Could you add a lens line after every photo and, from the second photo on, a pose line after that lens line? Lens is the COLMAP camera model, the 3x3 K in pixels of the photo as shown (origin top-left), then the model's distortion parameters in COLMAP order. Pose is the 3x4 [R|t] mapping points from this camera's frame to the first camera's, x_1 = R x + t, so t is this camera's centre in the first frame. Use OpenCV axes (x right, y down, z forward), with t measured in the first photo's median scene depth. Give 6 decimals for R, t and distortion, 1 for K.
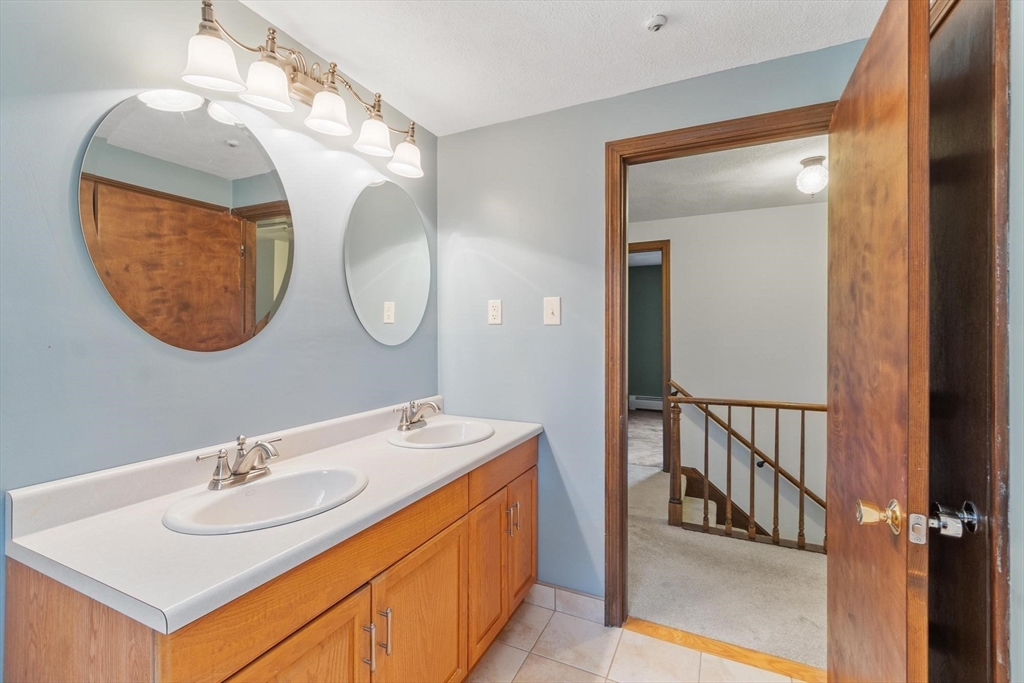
lens RADIAL K [[459.7, 0, 504.7], [0, 459.7, 338.7], [0, 0, 1]] dist [0.012608, -0.003071]
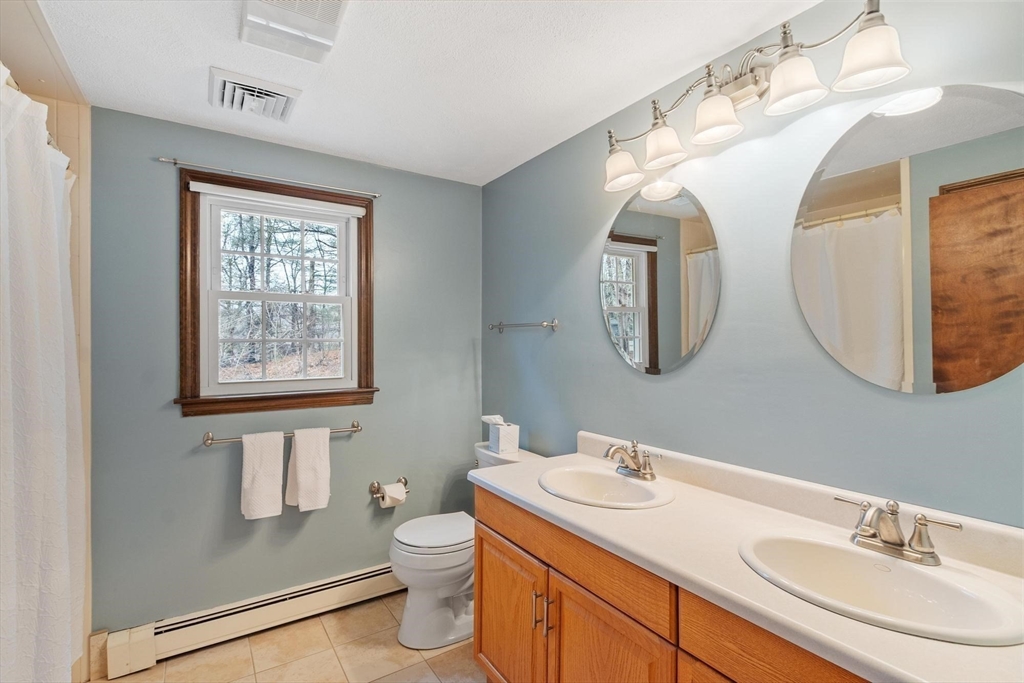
lens RADIAL K [[490.0, 0, 508.1], [0, 490.0, 339.1], [0, 0, 1]] dist [-0.001338, -0.000297]
pose [[-0.535772, -0.000958, -0.844362, 0.609527], [-0.002359, 0.999997, 0.000362, -0.057766], [0.844359, 0.002186, -0.535773, 1.119299]]
